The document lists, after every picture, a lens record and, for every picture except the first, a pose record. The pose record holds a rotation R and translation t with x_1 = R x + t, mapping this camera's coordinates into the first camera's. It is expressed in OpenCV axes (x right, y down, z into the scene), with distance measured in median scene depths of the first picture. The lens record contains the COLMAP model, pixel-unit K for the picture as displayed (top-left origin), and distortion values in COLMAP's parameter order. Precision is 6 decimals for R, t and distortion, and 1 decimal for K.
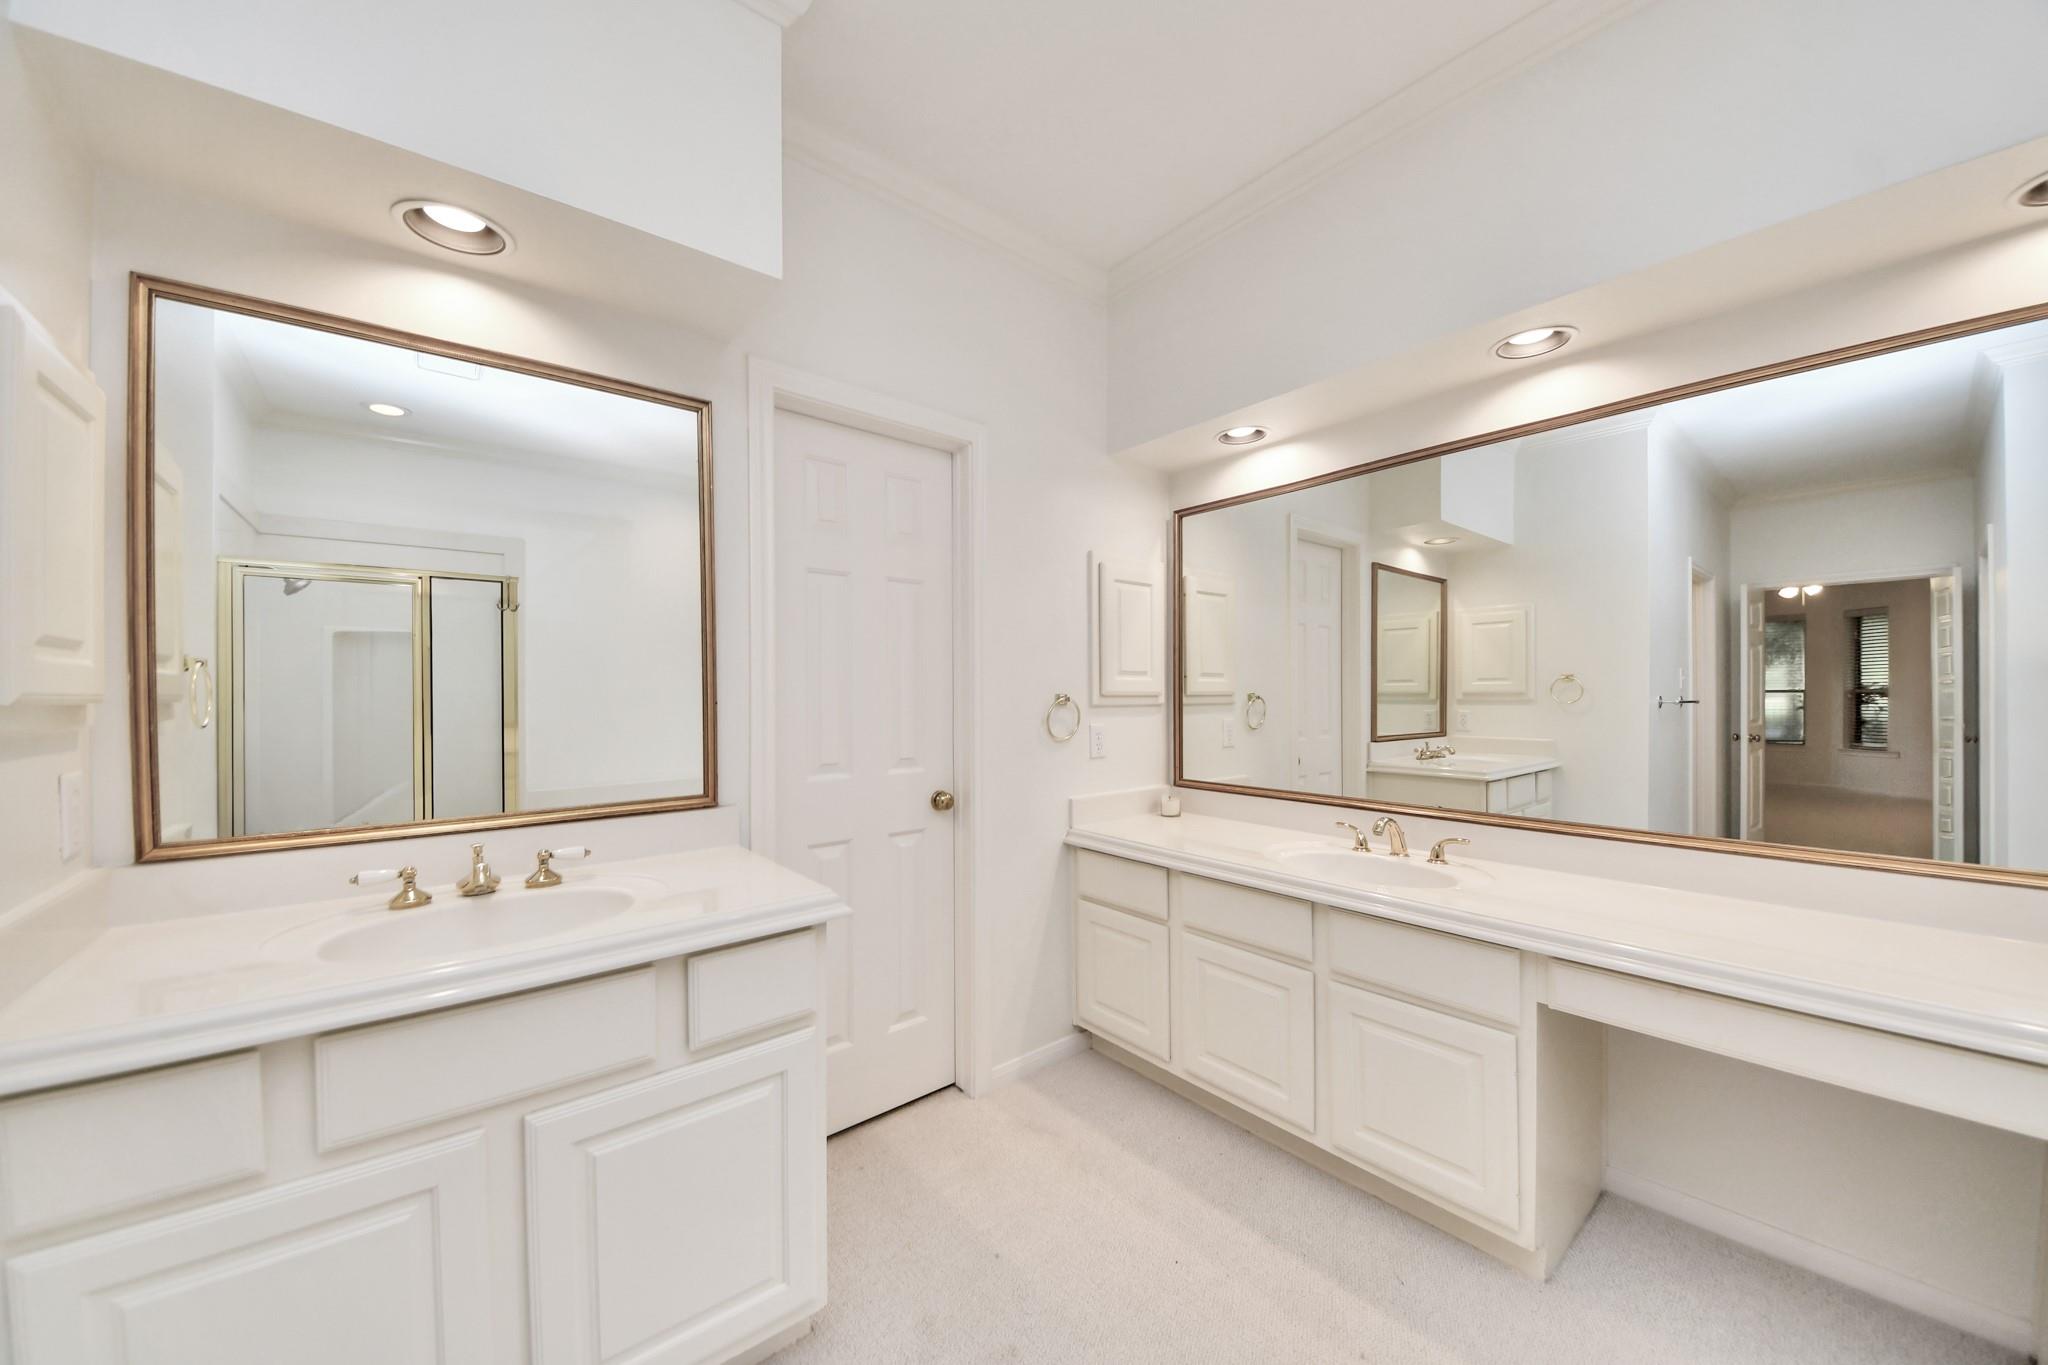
lens RADIAL K [[712.3, 0, 1006.6], [0, 712.3, 698.4], [0, 0, 1]] dist [0.021439, -0.018575]
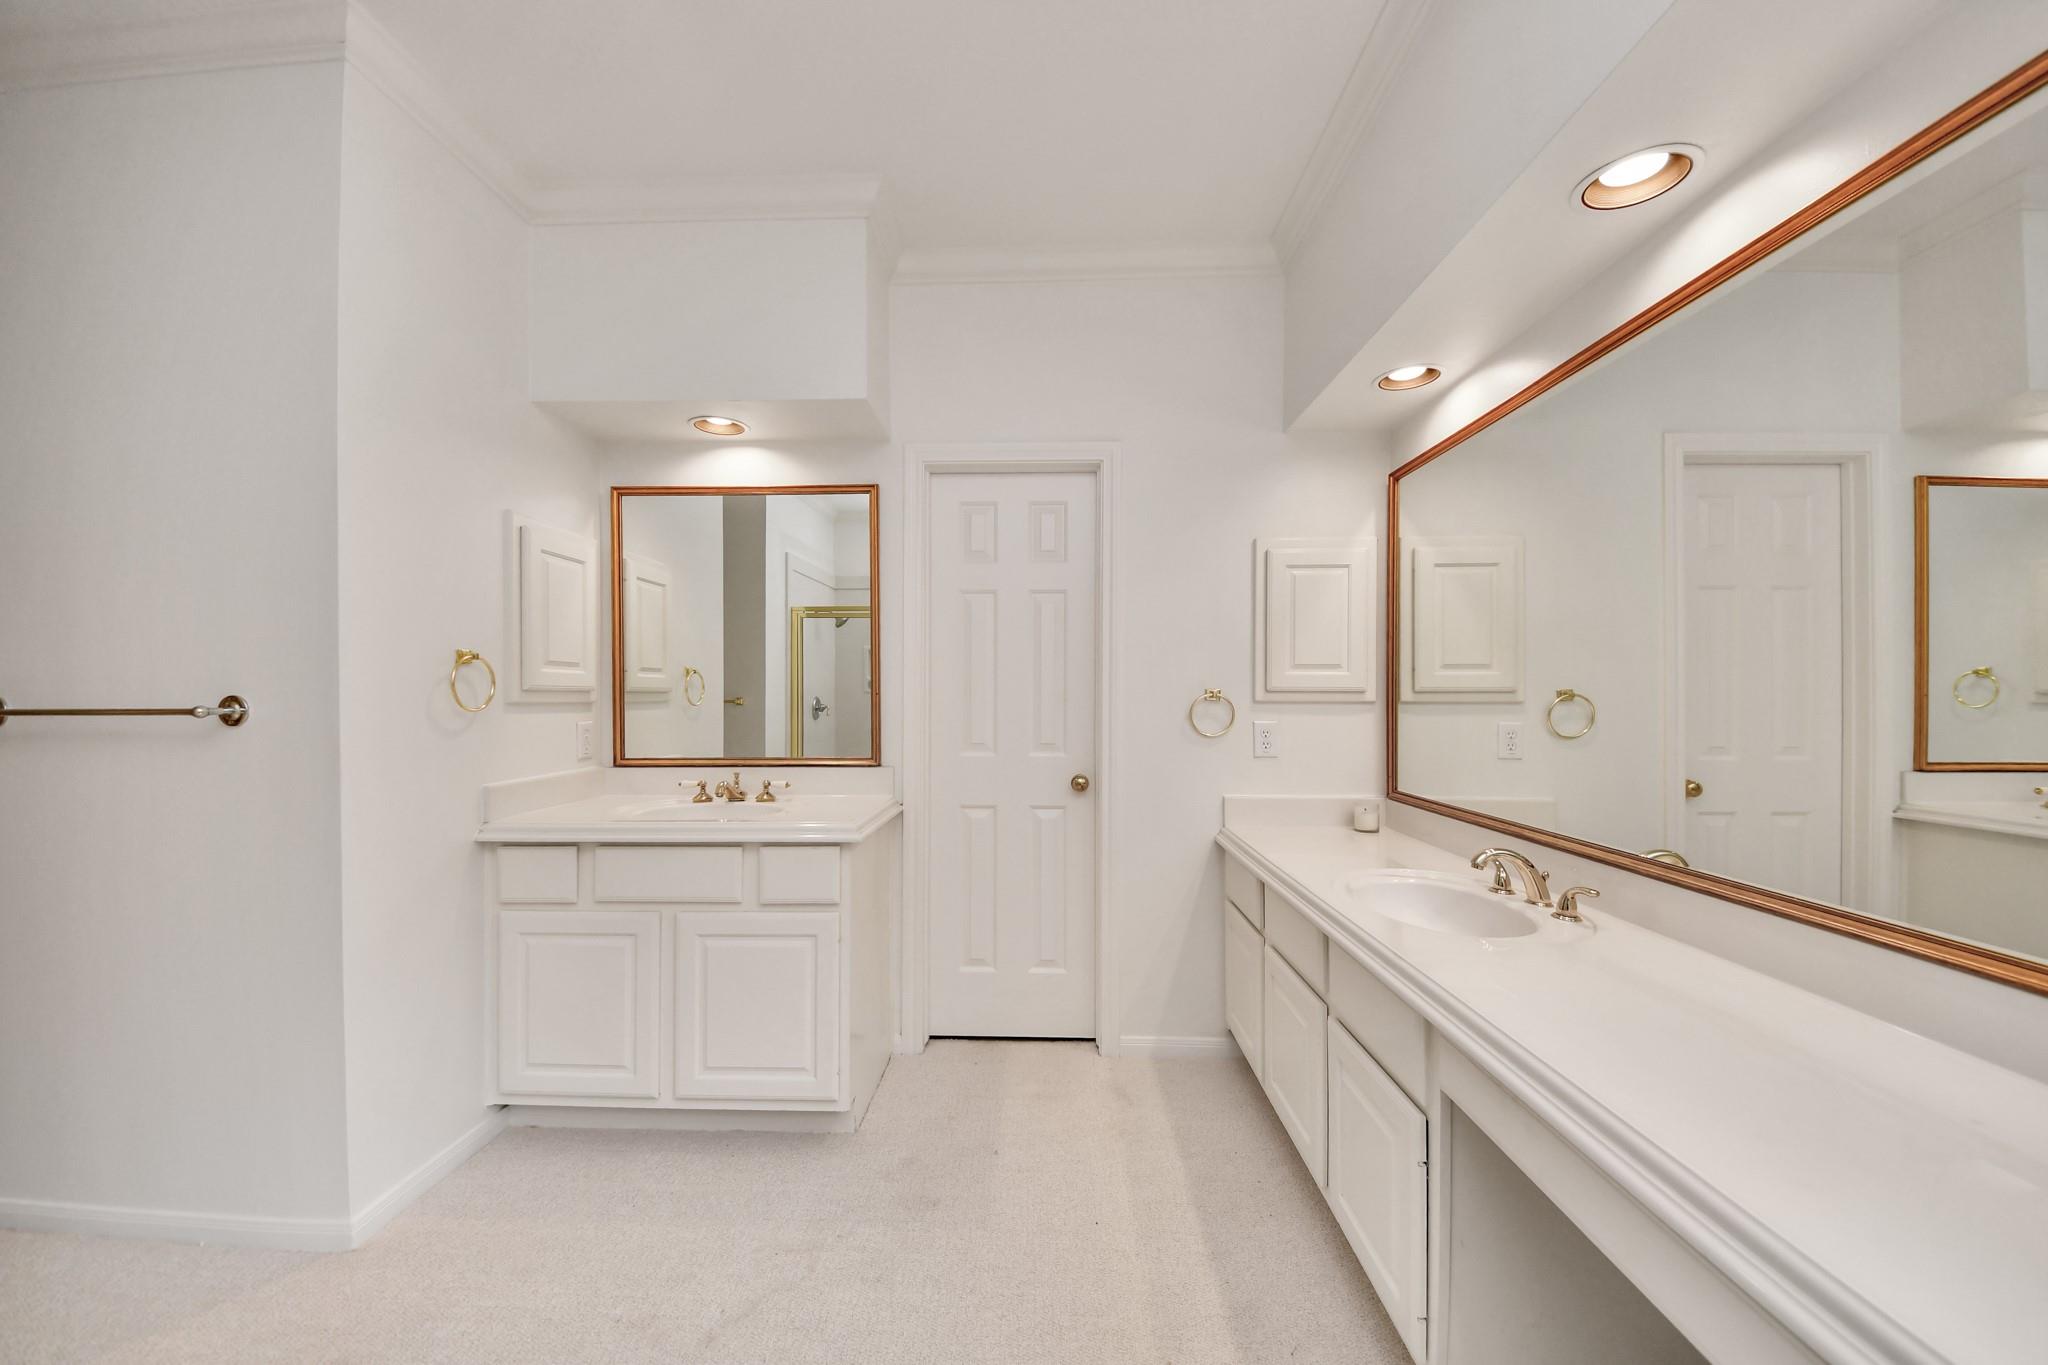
lens RADIAL K [[712.3, 0, 1006.6], [0, 712.3, 698.4], [0, 0, 1]] dist [0.021439, -0.018575]
pose [[0.753705, 0.009043, -0.657151, 0.523626], [-0.008472, 0.999956, 0.004043, 0.005153], [0.657158, 0.002520, 0.753748, 0.067068]]
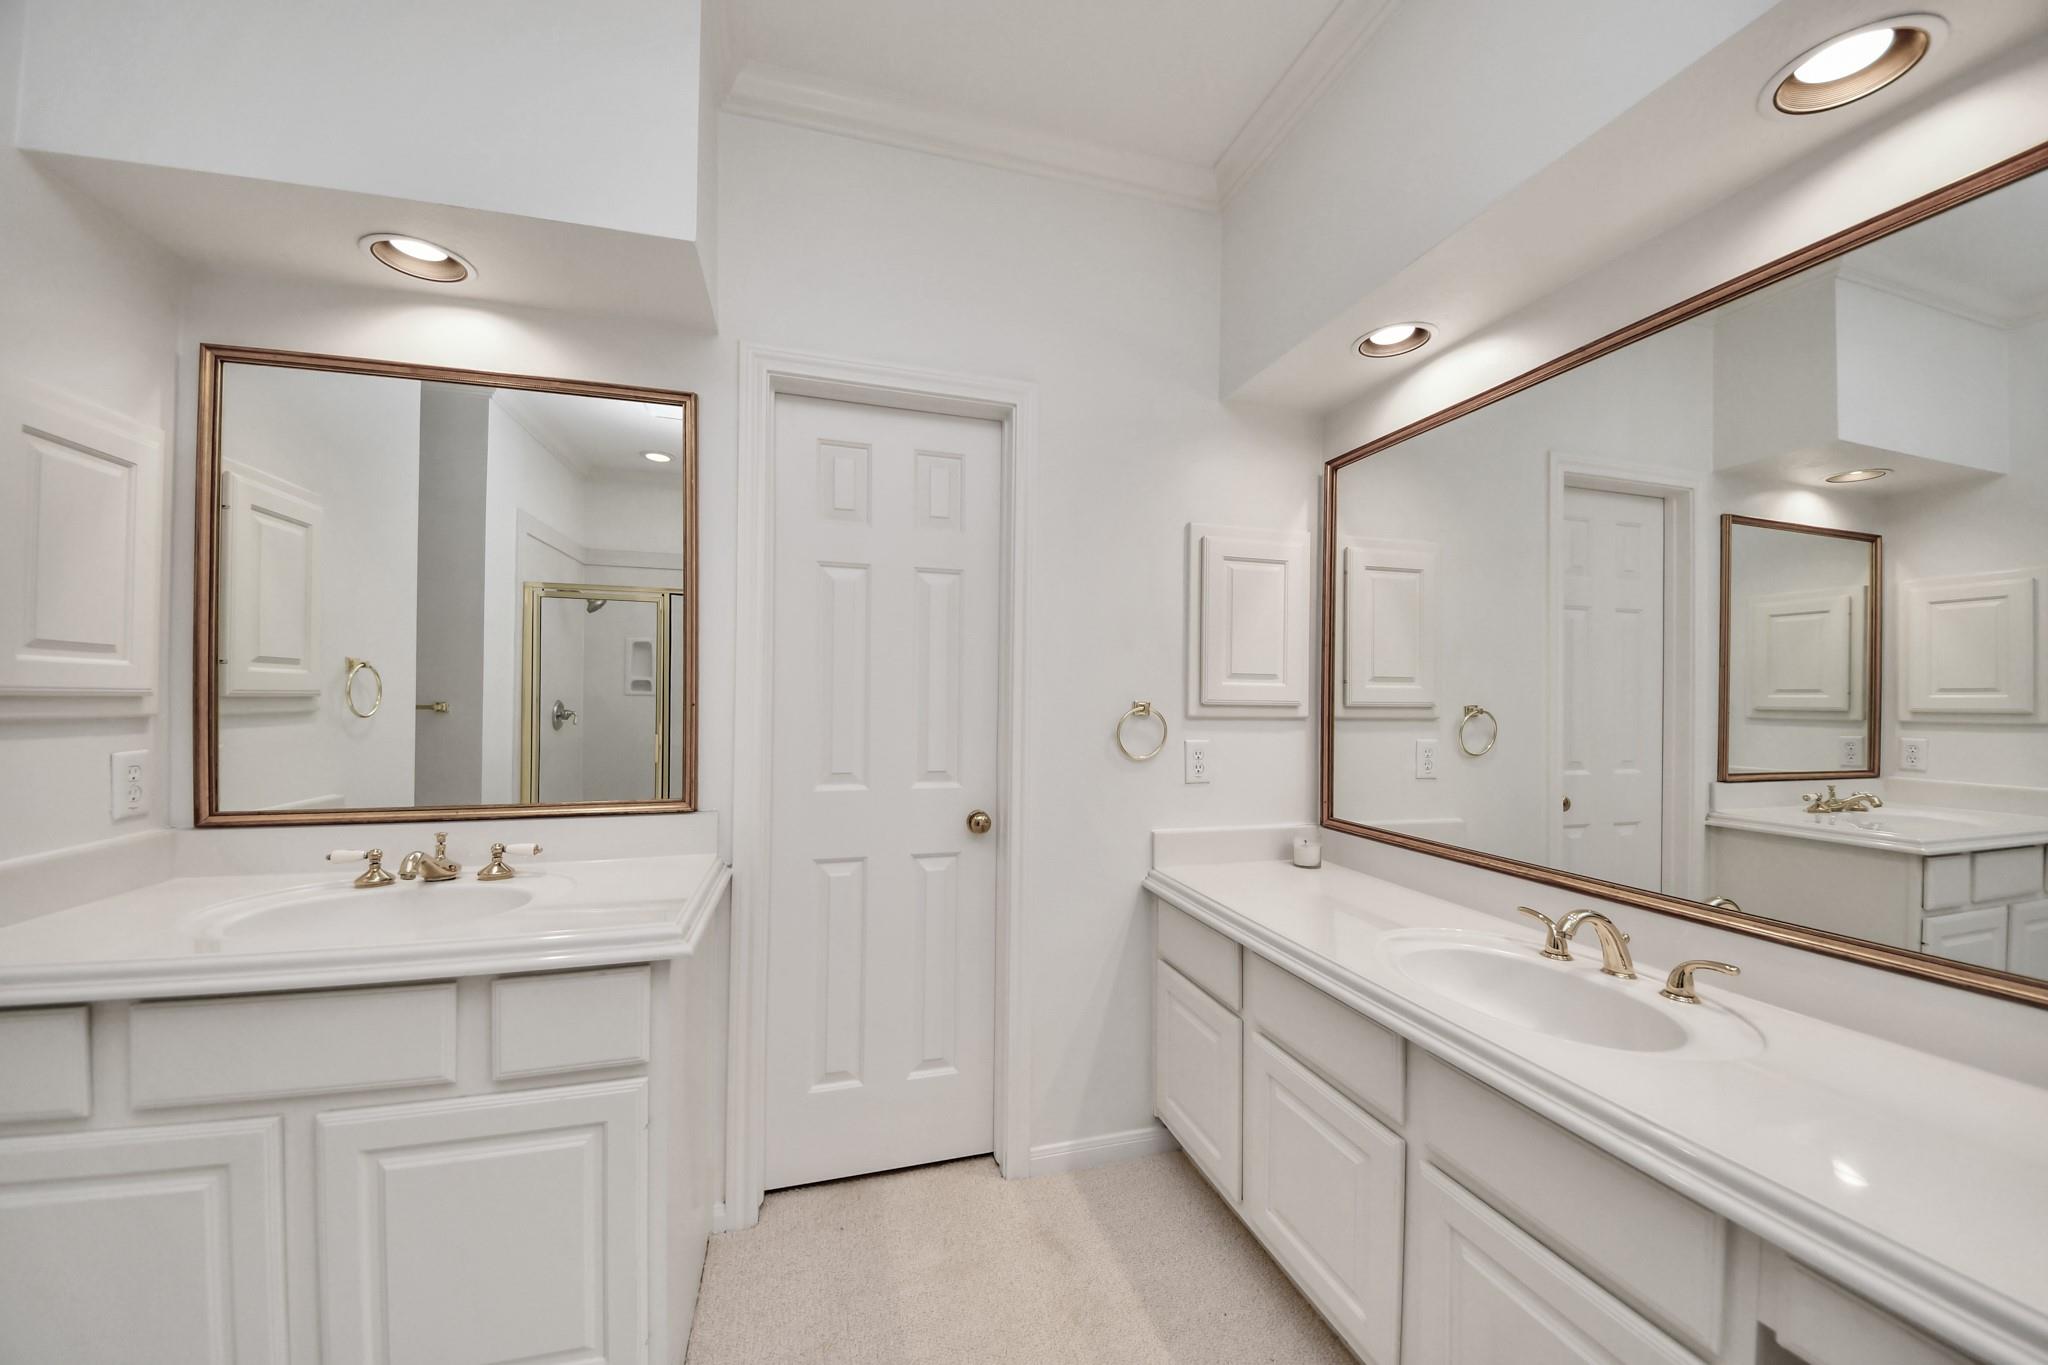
lens RADIAL K [[712.3, 0, 1006.6], [0, 712.3, 698.4], [0, 0, 1]] dist [0.021439, -0.018575]
pose [[0.919902, 0.015044, -0.391859, 0.258920], [-0.017781, 0.999836, -0.003357, -0.004837], [0.391745, 0.010055, 0.920019, 0.199779]]
